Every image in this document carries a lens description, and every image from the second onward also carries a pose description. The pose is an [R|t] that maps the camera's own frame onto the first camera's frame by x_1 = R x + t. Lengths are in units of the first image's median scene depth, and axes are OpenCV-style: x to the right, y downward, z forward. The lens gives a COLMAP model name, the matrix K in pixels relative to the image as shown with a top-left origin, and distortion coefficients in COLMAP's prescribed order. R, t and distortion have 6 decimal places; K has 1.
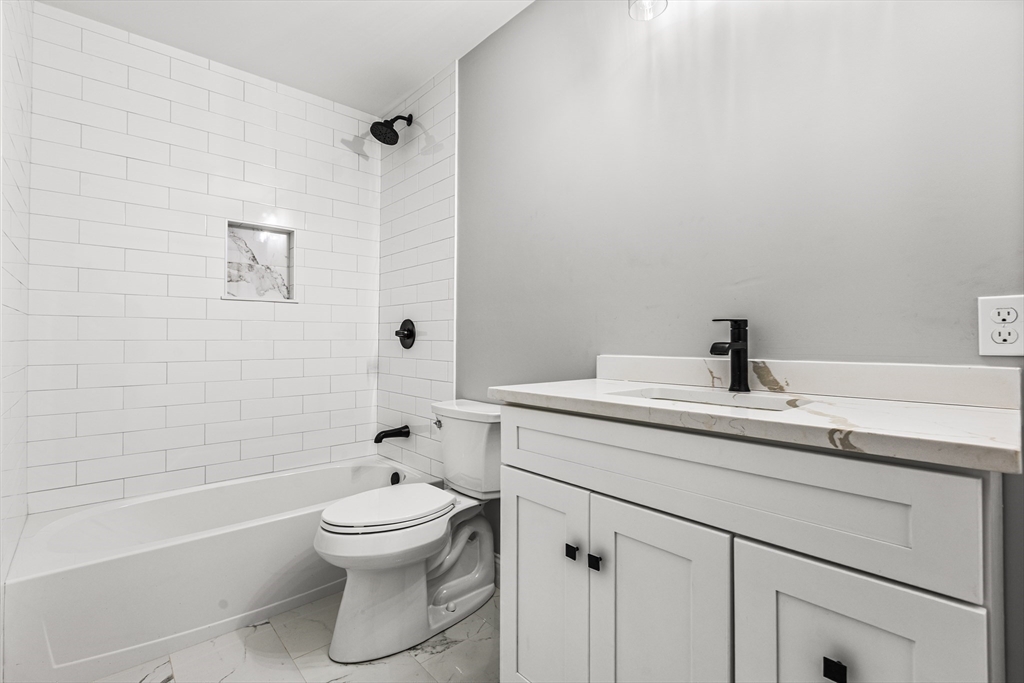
lens RADIAL K [[454.6, 0, 512.0], [0, 454.6, 341.5], [0, 0, 1]] dist [-0.000265, -0.000217]
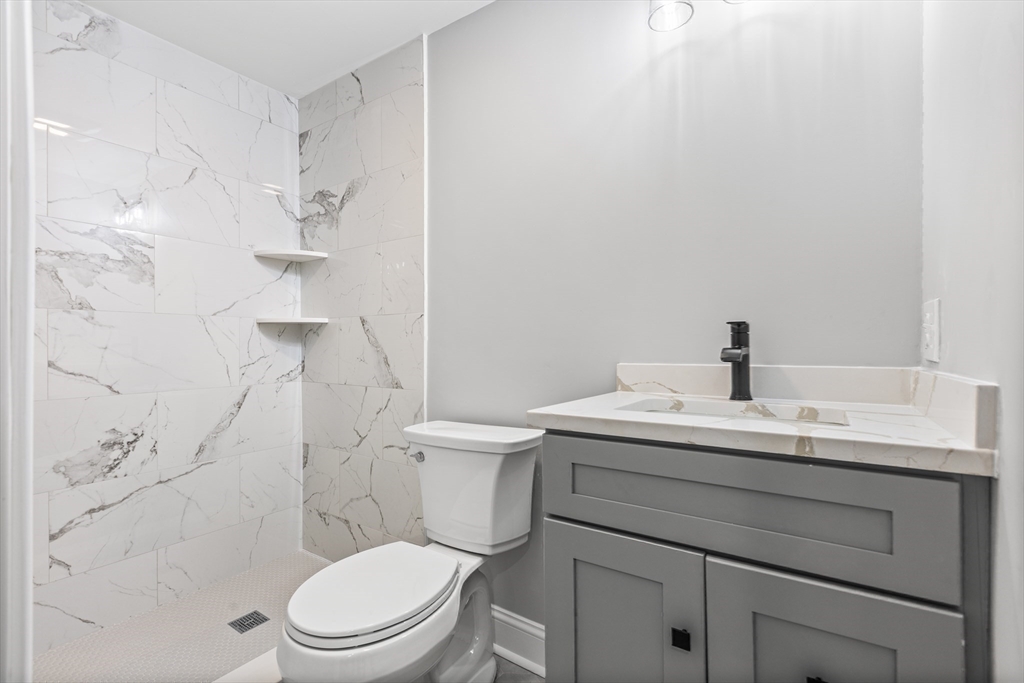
lens RADIAL K [[479.6, 0, 512.0], [0, 479.6, 341.5], [0, 0, 1]] dist [0.000990, 0.000156]
pose [[0.977461, -0.001248, 0.211110, -0.159201], [0.003070, 0.999961, -0.008303, -0.002496], [-0.211092, 0.008764, 0.977427, 0.168044]]
